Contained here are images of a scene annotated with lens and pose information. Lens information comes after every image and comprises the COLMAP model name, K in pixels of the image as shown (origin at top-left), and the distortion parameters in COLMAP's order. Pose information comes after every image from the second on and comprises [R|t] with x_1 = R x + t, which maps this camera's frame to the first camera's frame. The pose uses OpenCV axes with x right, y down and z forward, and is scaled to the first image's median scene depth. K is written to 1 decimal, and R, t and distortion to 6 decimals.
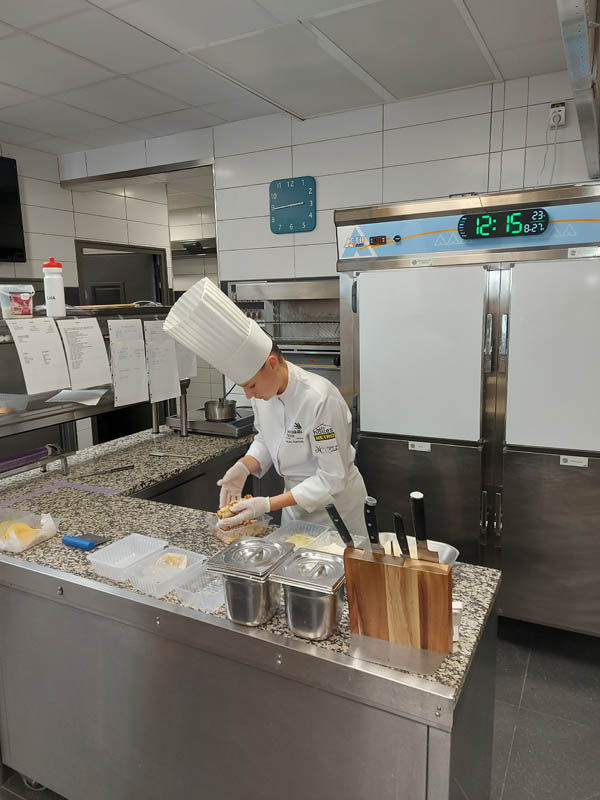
lens RADIAL K [[568.8, 0, 300.7], [0, 568.8, 400.3], [0, 0, 1]] dist [0.013423, 0.001653]
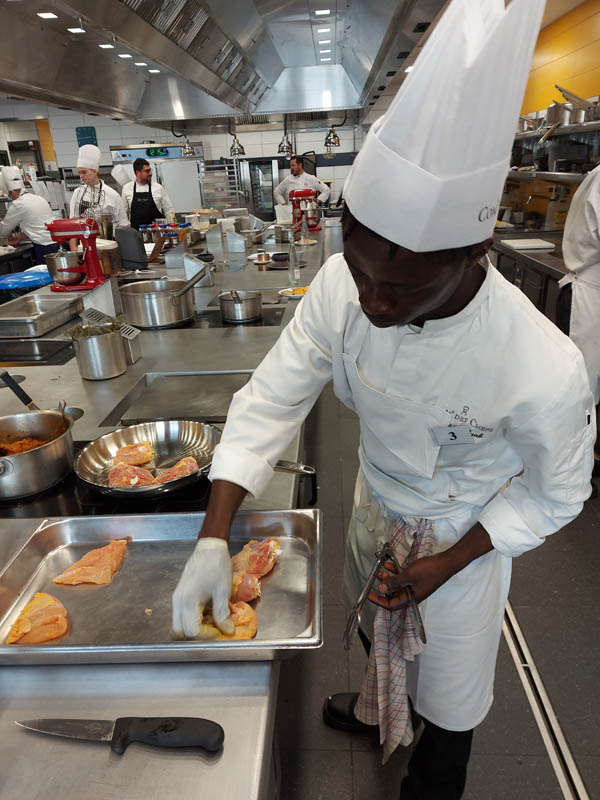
lens RADIAL K [[568.8, 0, 301.9], [0, 568.8, 400.2], [0, 0, 1]] dist [0.013423, 0.001653]
pose [[0.898327, -0.184774, 0.398582, -0.568784], [0.102825, 0.970484, 0.218148, 0.536417], [-0.427126, -0.154984, 0.890811, -2.876888]]
